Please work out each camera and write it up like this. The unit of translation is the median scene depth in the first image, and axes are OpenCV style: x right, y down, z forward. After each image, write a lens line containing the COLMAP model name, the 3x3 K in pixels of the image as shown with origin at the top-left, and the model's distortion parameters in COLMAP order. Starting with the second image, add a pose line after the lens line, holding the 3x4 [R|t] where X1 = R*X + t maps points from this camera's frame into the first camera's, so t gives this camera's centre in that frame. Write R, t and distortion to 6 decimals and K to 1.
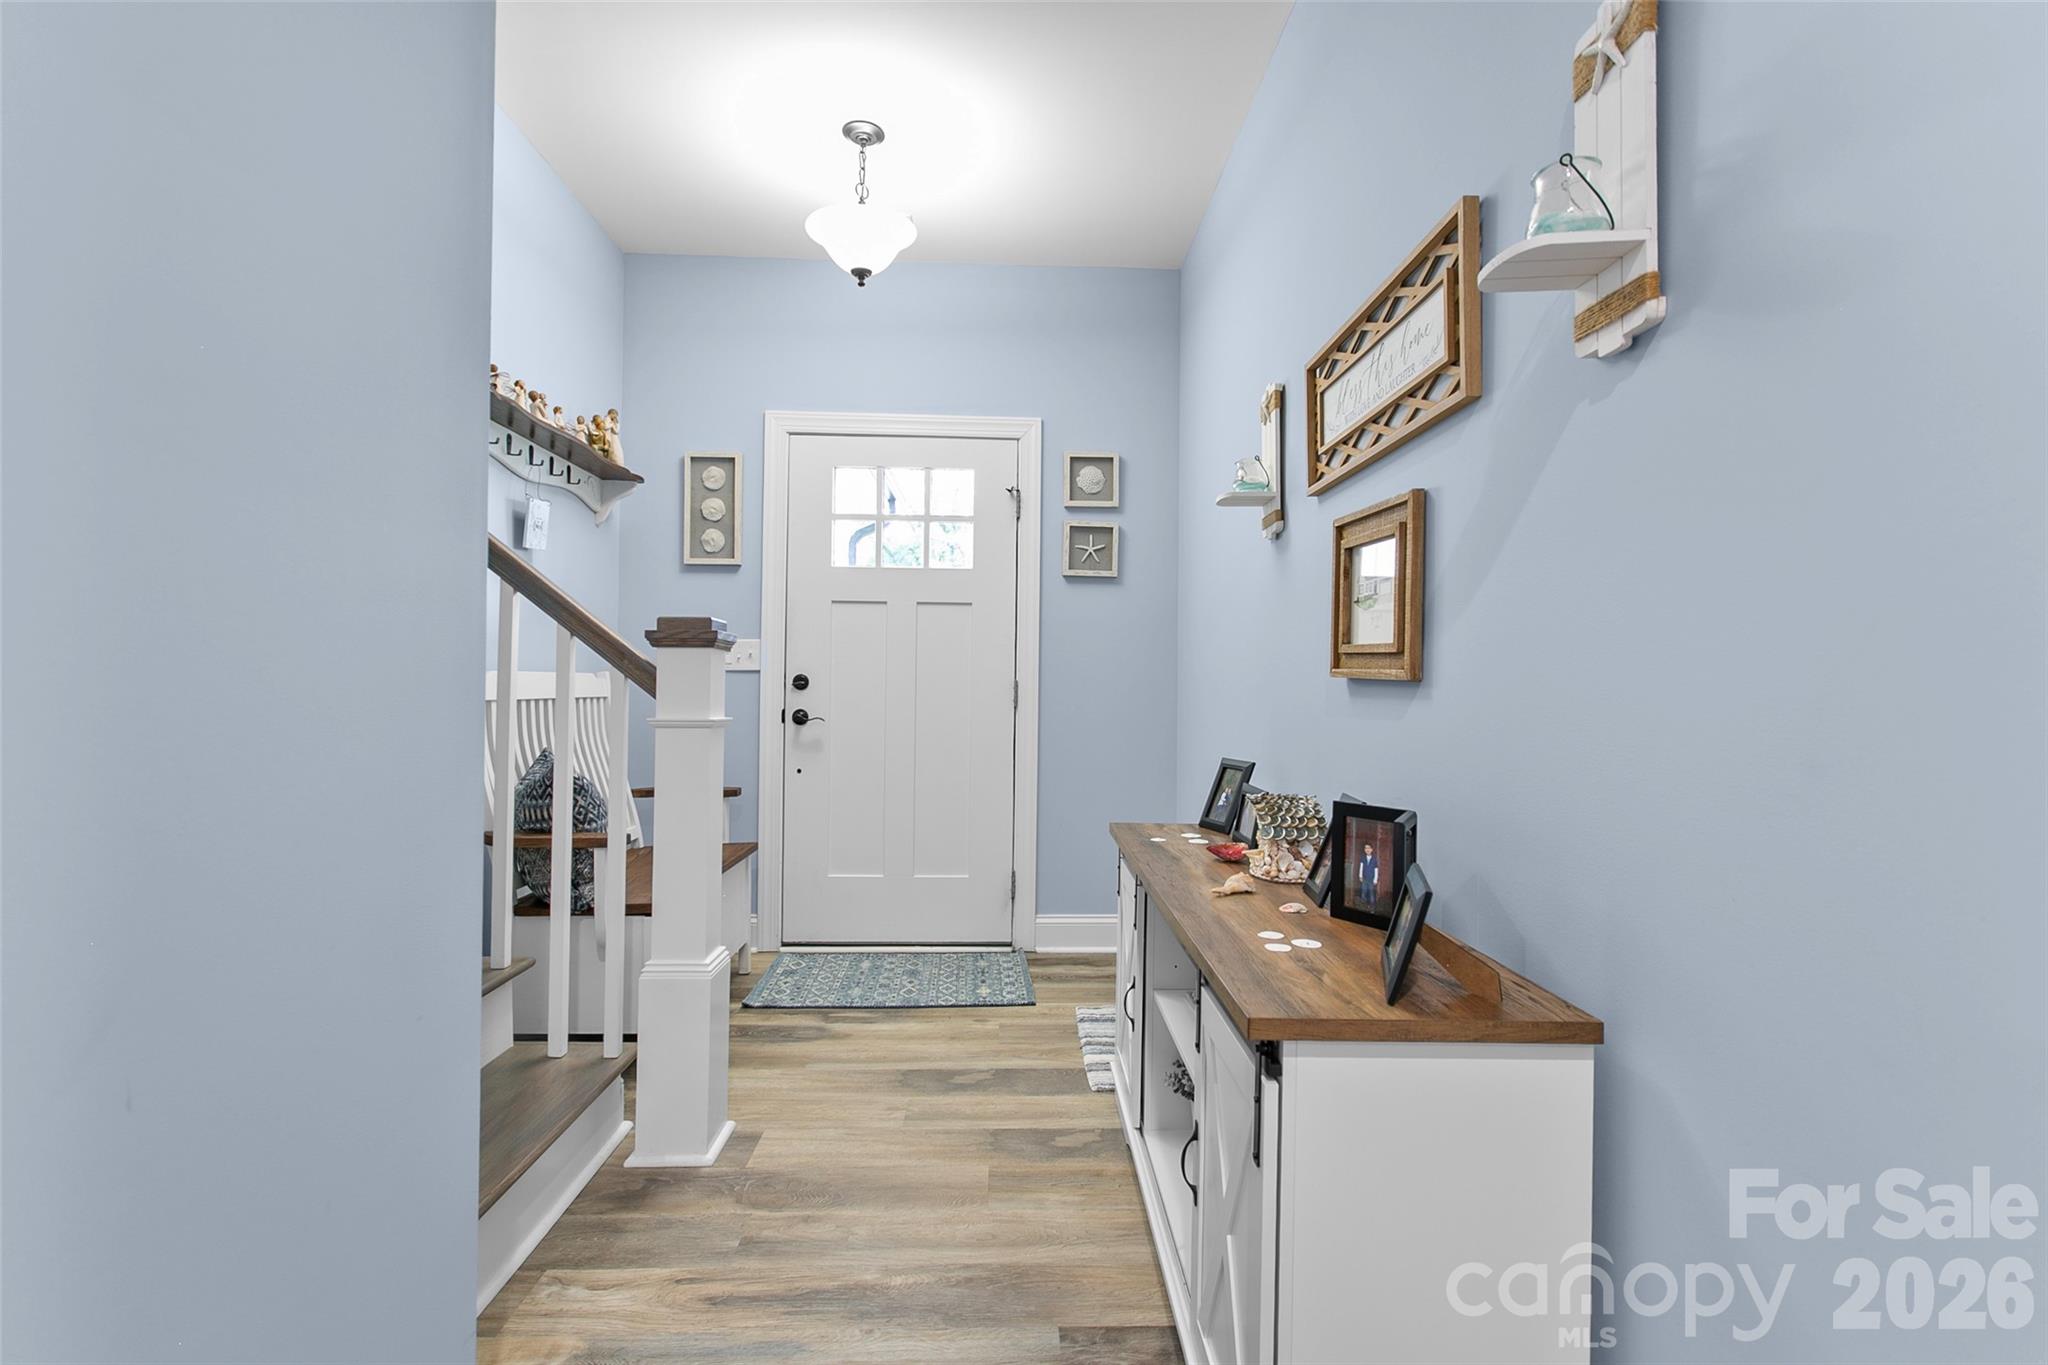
lens RADIAL K [[970.3, 0, 1031.5], [0, 970.3, 679.2], [0, 0, 1]] dist [0.002584, -0.000446]
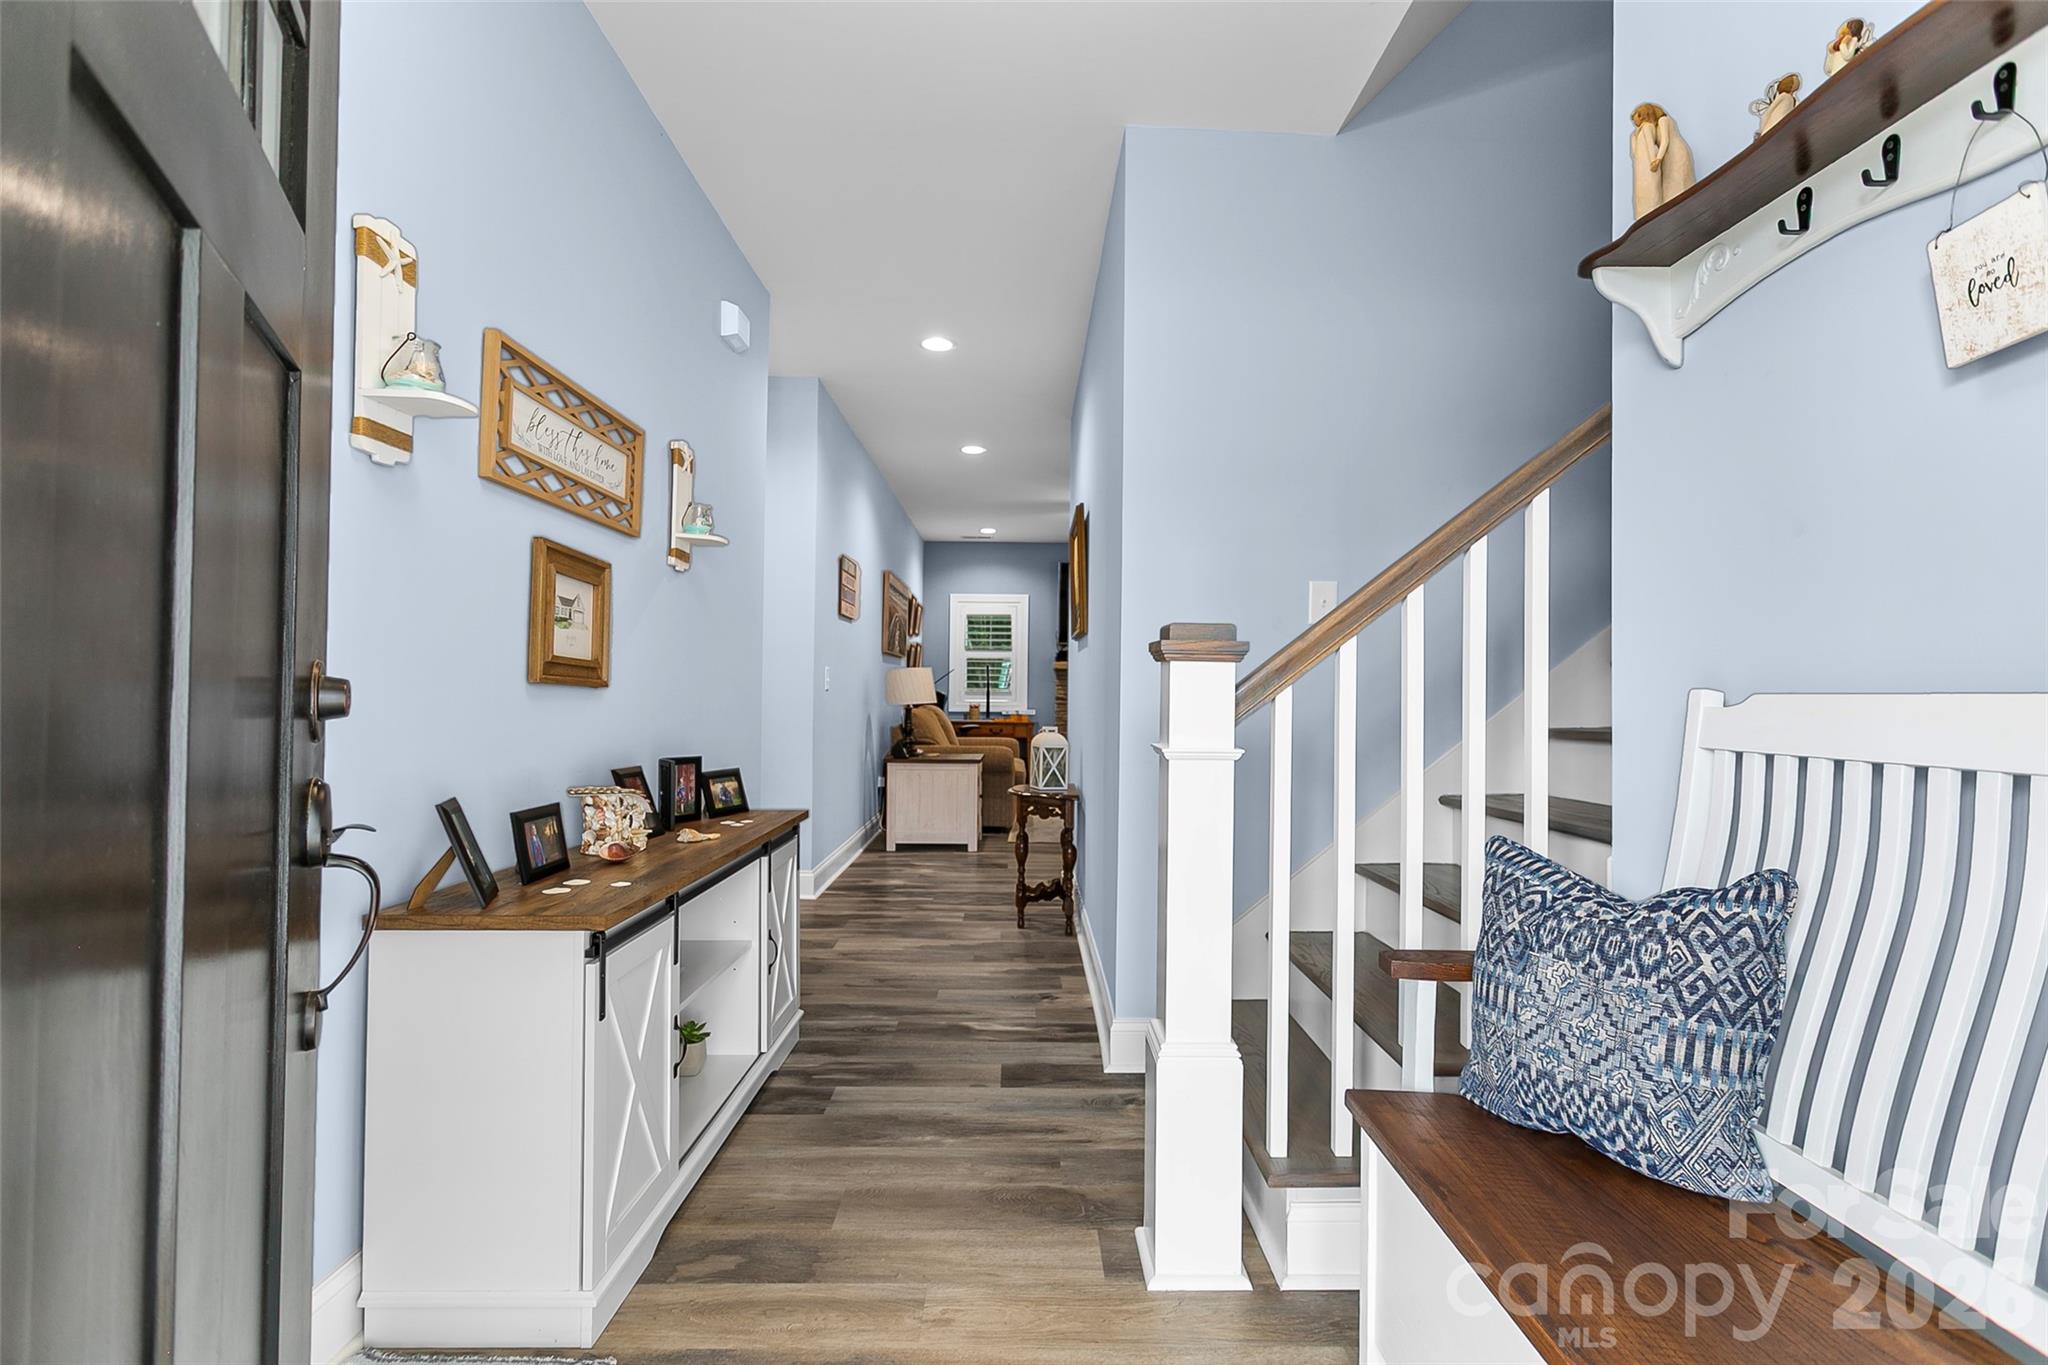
lens RADIAL K [[970.3, 0, 1021.8], [0, 970.3, 685.2], [0, 0, 1]] dist [0.002584, -0.000446]
pose [[-0.999336, -0.023877, 0.027538, -0.264390], [-0.024246, 0.999620, -0.013142, 0.002024], [-0.027214, -0.013801, -0.999534, 2.152921]]
